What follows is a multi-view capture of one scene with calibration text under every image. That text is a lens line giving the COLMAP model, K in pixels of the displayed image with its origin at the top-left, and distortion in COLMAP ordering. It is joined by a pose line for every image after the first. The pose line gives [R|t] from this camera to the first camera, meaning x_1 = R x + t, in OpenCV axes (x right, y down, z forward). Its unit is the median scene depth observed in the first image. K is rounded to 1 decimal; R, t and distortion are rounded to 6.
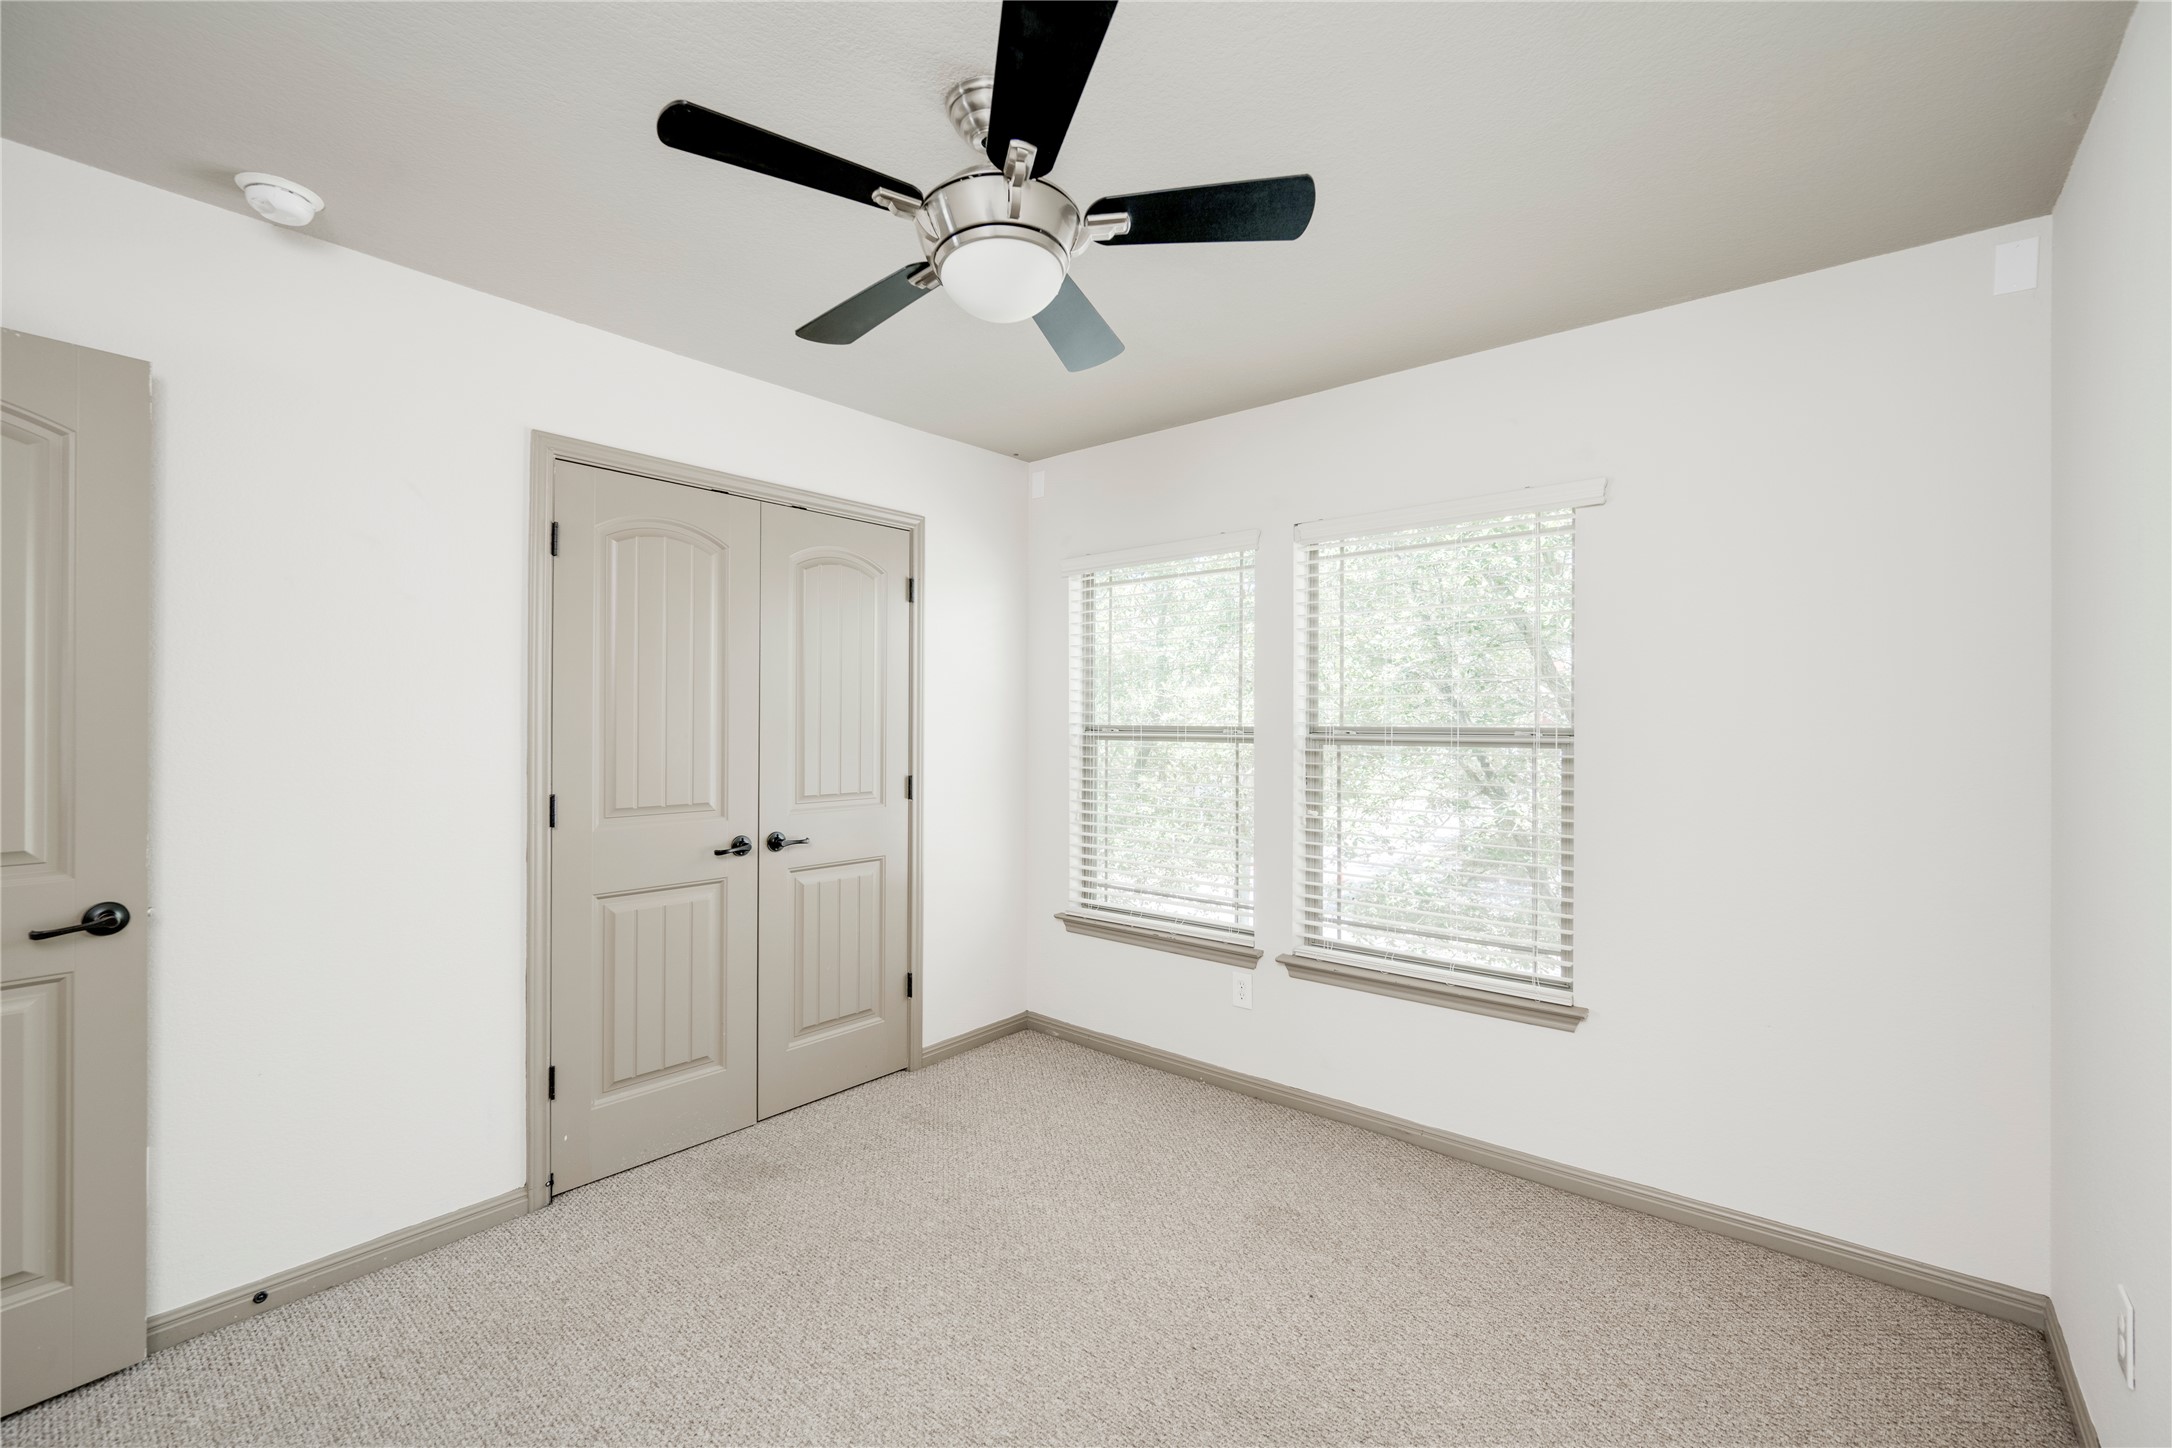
lens RADIAL K [[890.0, 0, 1091.8], [0, 890.0, 743.6], [0, 0, 1]] dist [-0.000122, 0.000174]
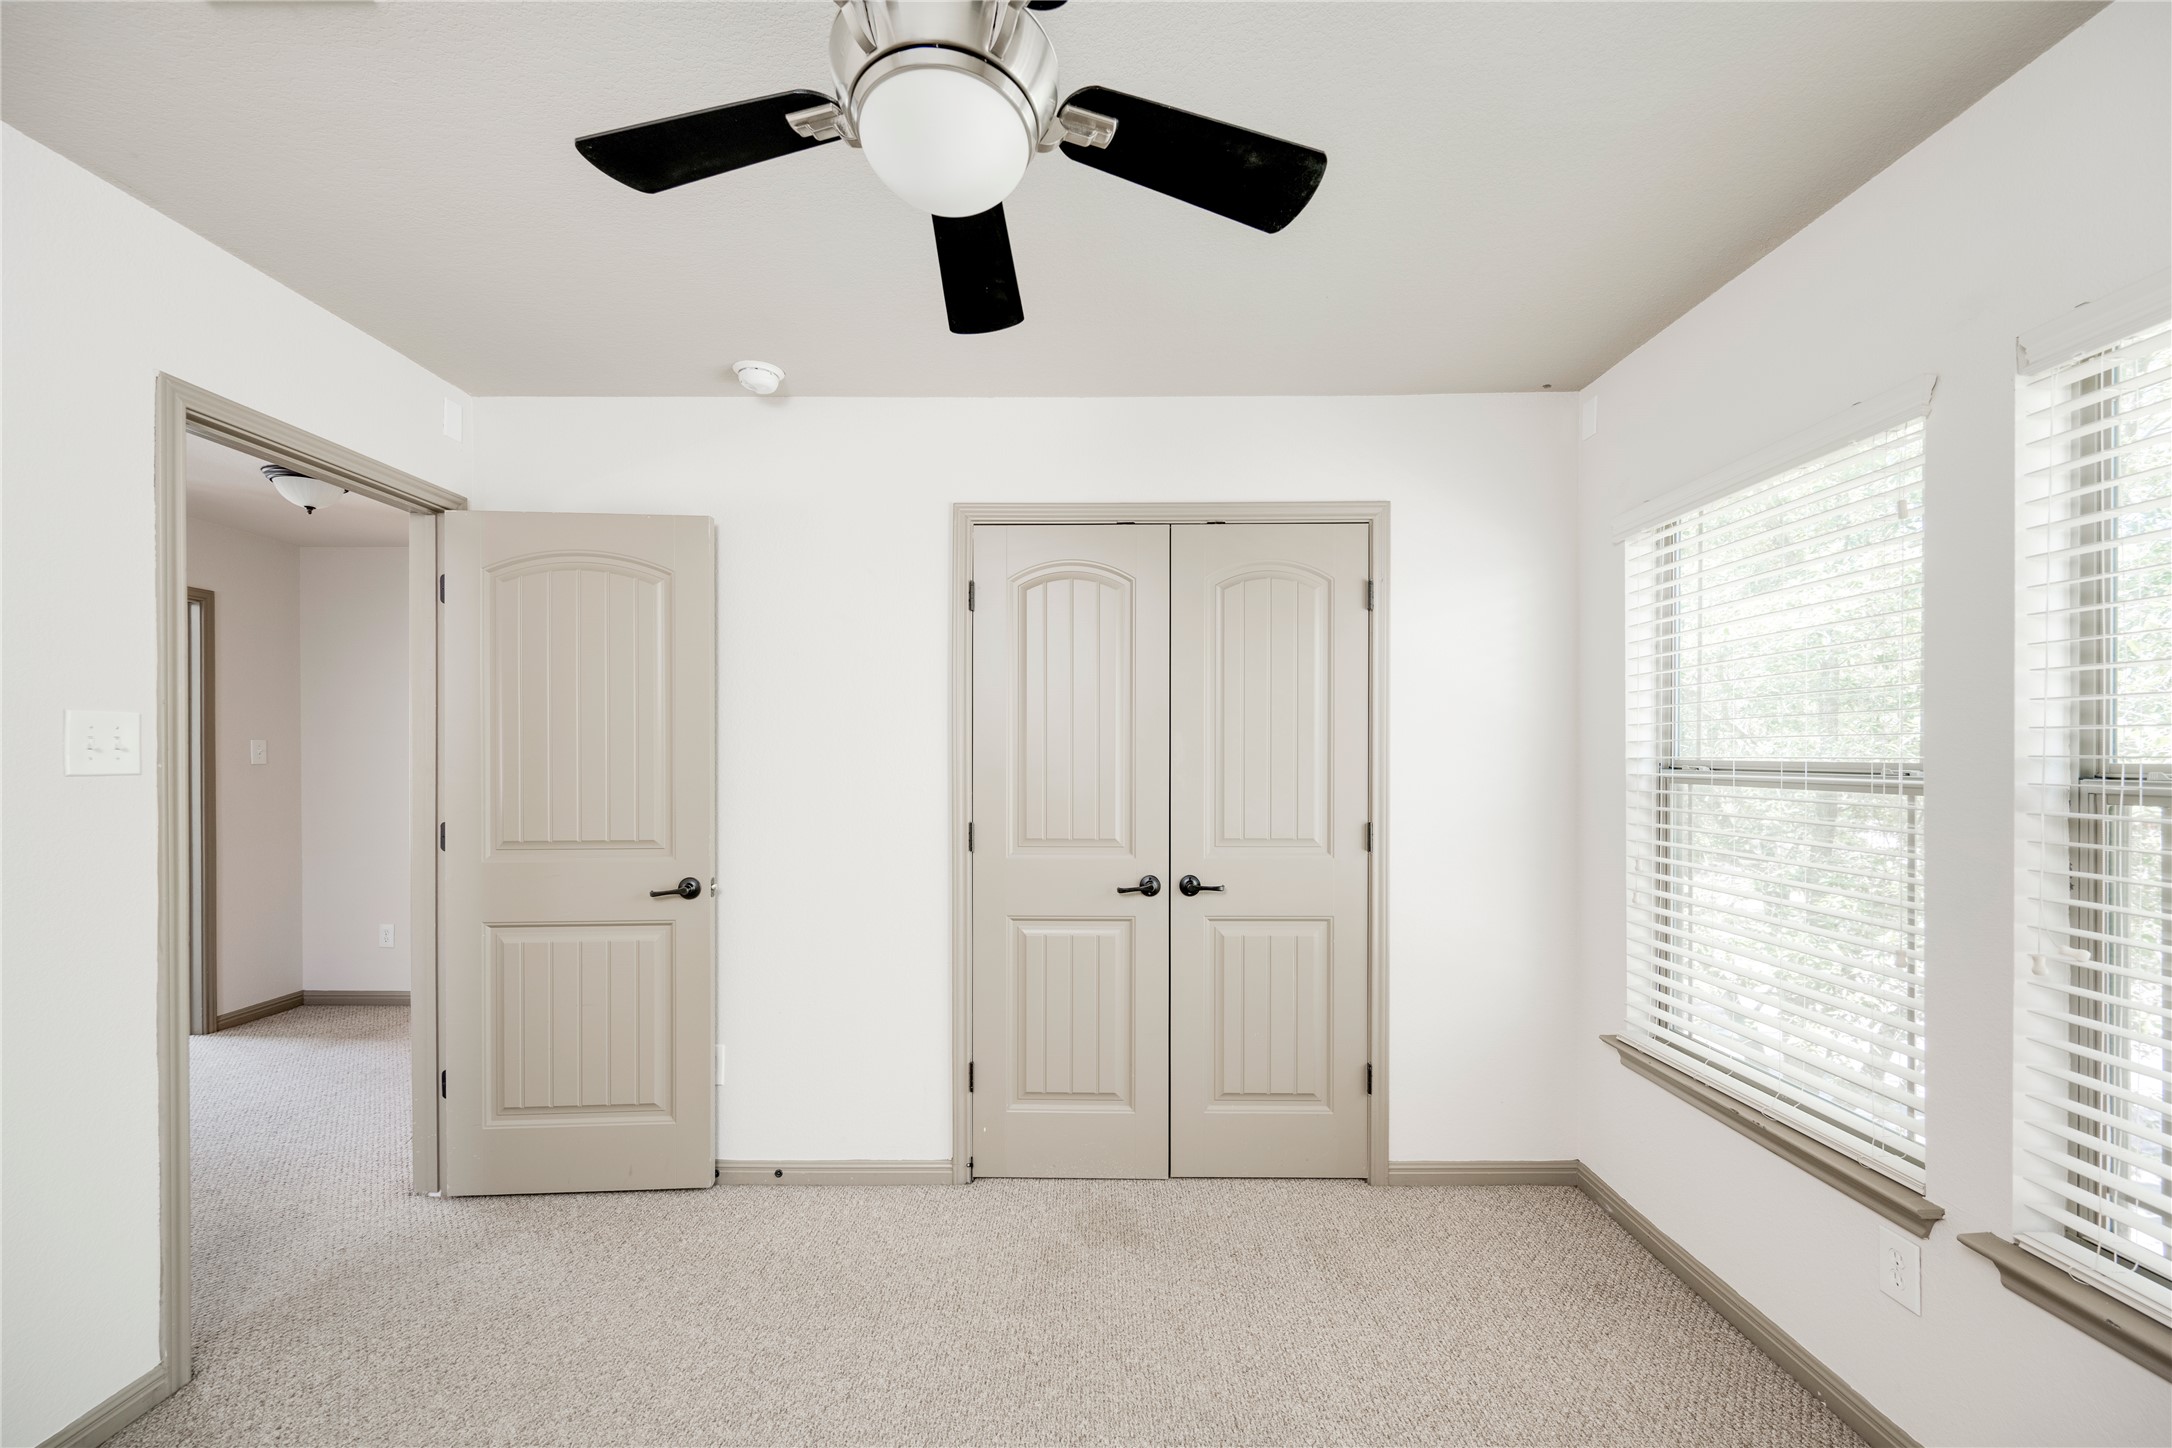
lens RADIAL K [[864.0, 0, 1086.2], [0, 864.0, 772.5], [0, 0, 1]] dist [0.000488, 0.000274]
pose [[0.642517, 0.010909, -0.766193, 0.270552], [-0.015377, 0.999881, 0.001341, -0.007942], [0.766117, 0.010920, 0.642609, 0.334951]]
